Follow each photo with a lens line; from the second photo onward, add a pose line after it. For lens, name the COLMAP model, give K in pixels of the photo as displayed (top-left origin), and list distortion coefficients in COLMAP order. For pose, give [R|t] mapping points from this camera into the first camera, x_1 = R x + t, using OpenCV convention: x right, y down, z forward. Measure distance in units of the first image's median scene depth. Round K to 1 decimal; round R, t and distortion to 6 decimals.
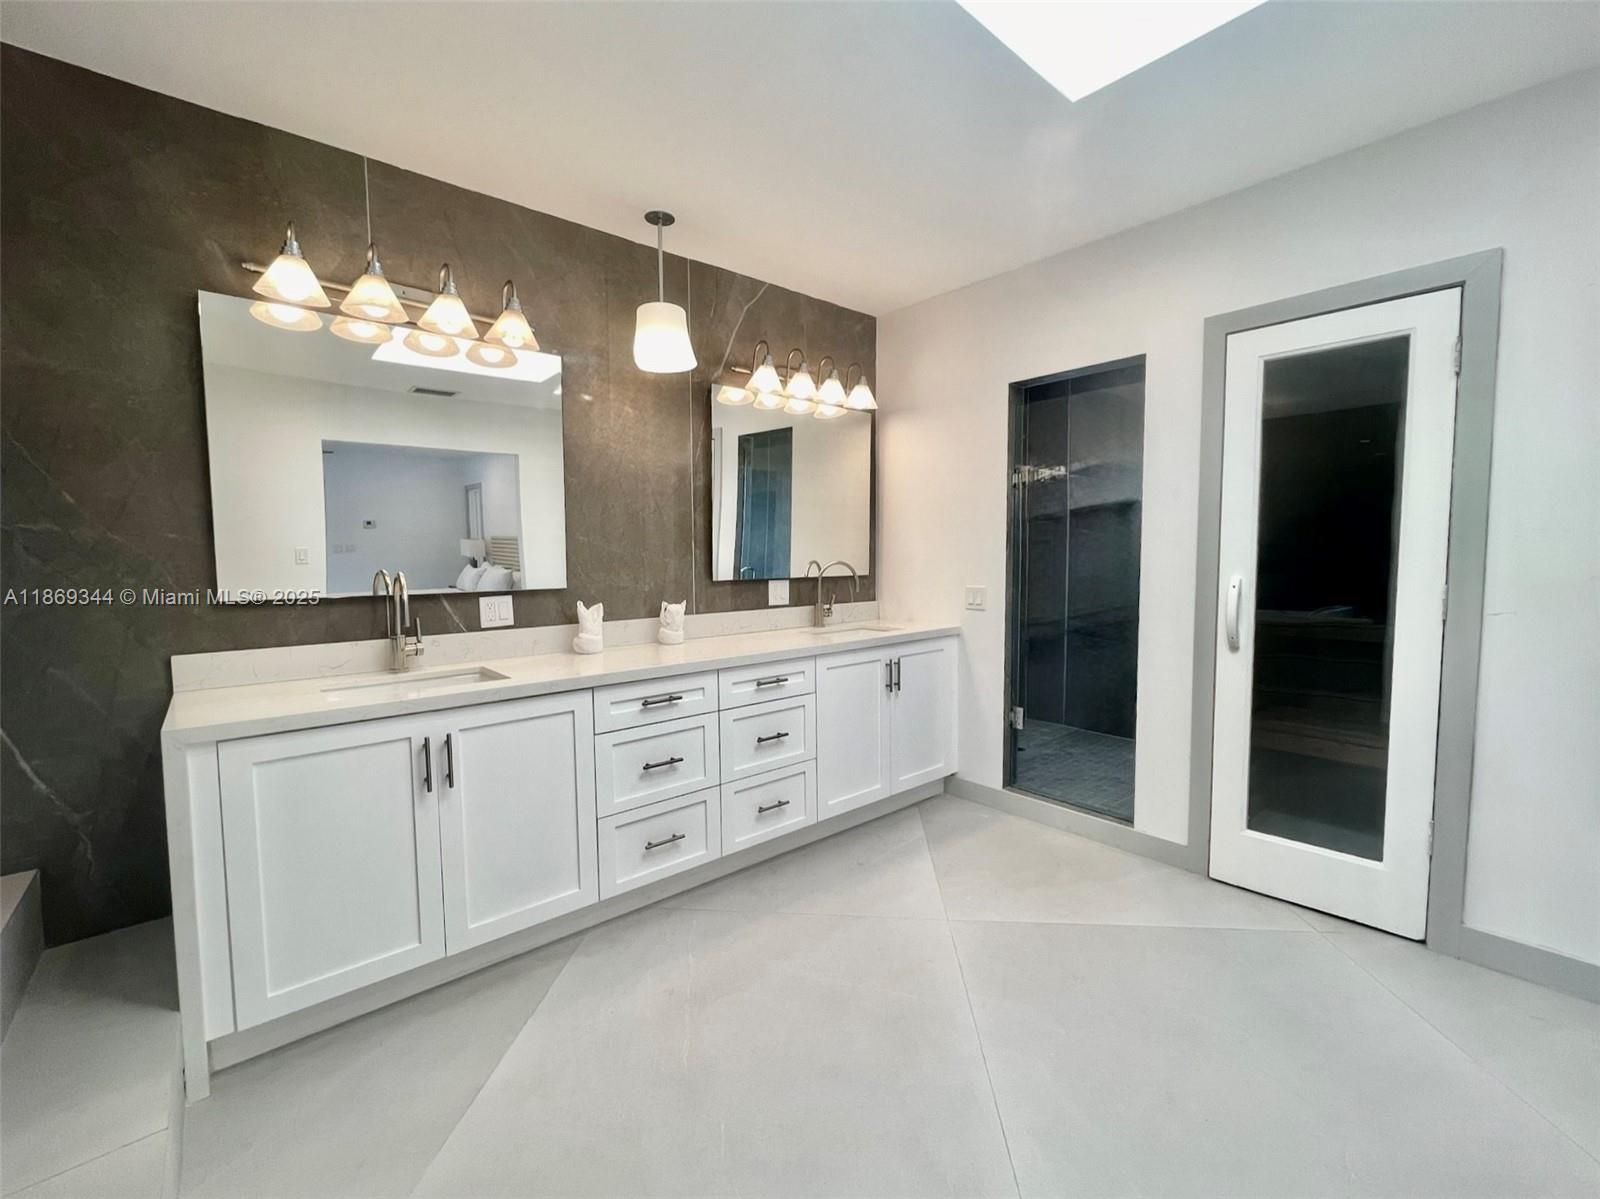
lens RADIAL K [[685.4, 0, 798.2], [0, 685.4, 590.4], [0, 0, 1]] dist [-0.001599, -0.000131]
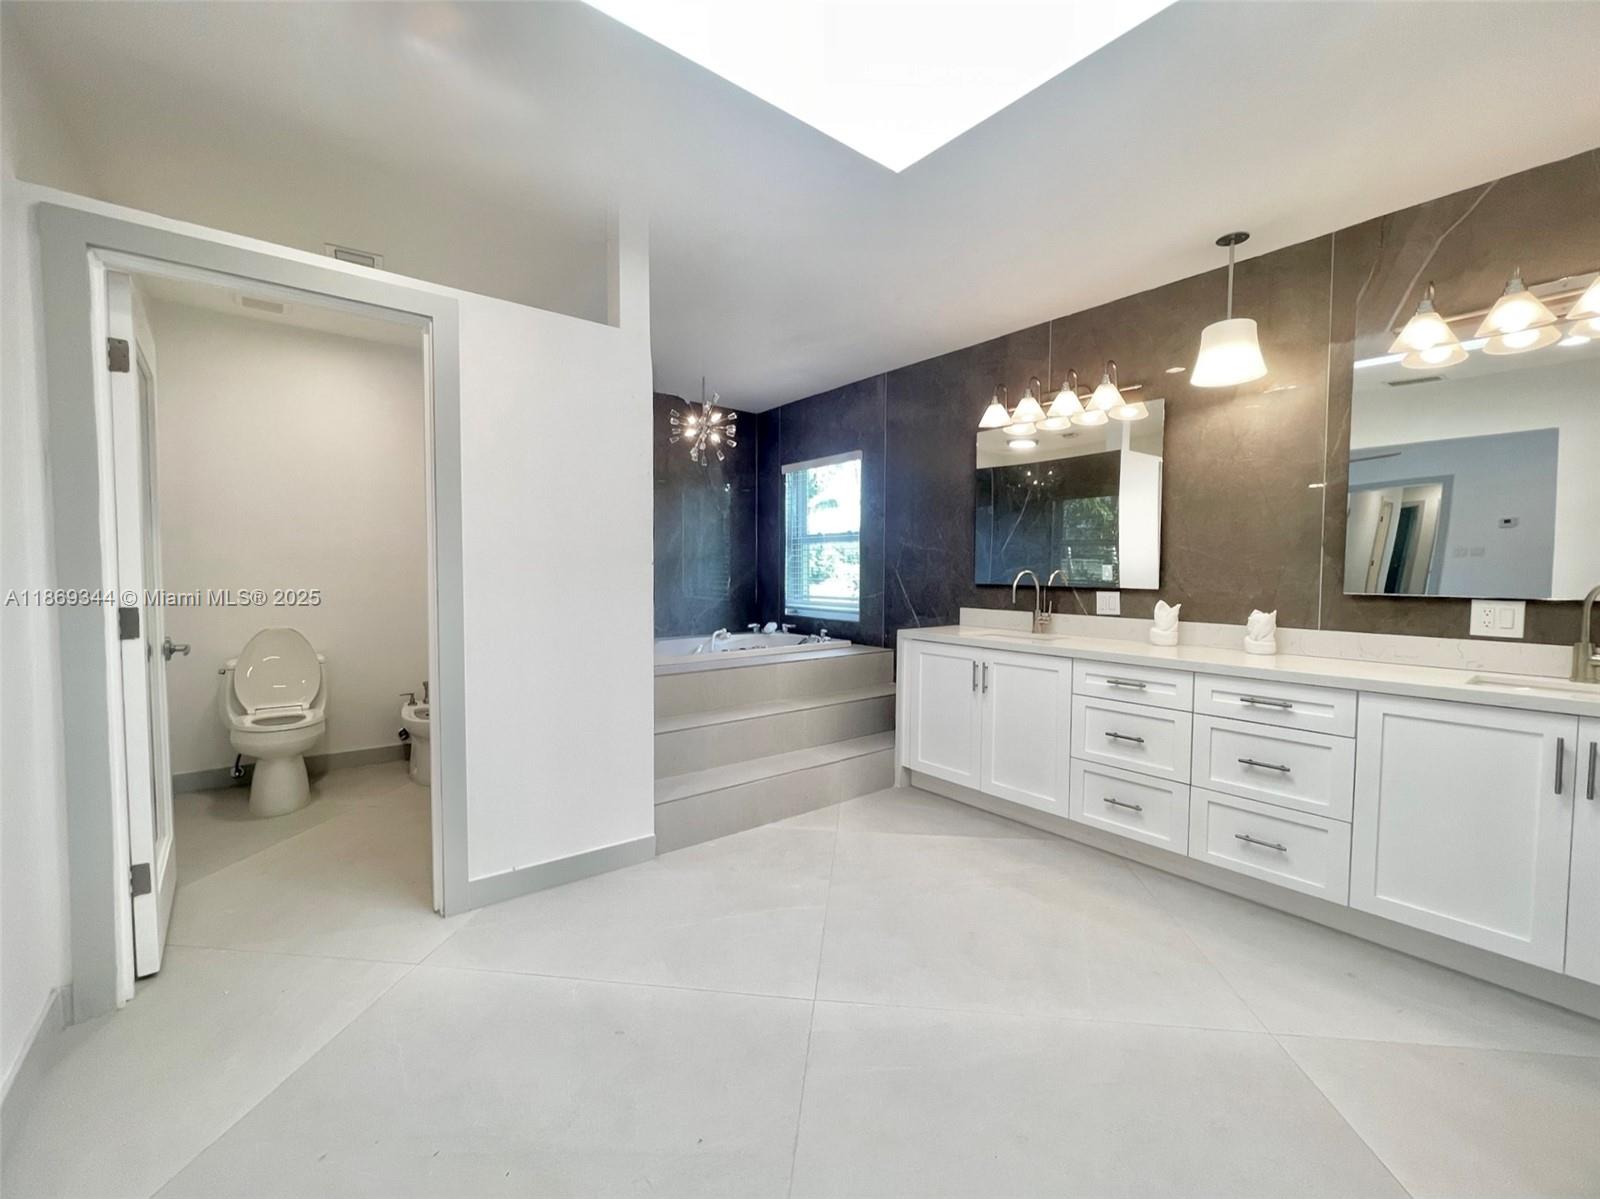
lens RADIAL K [[650.4, 0, 793.6], [0, 650.4, 598.6], [0, 0, 1]] dist [-0.000766, -0.000142]
pose [[-0.037604, 0.054142, -0.997825, 0.852516], [-0.066958, 0.996151, 0.056575, -0.008912], [0.997047, 0.068939, -0.033834, 0.418955]]
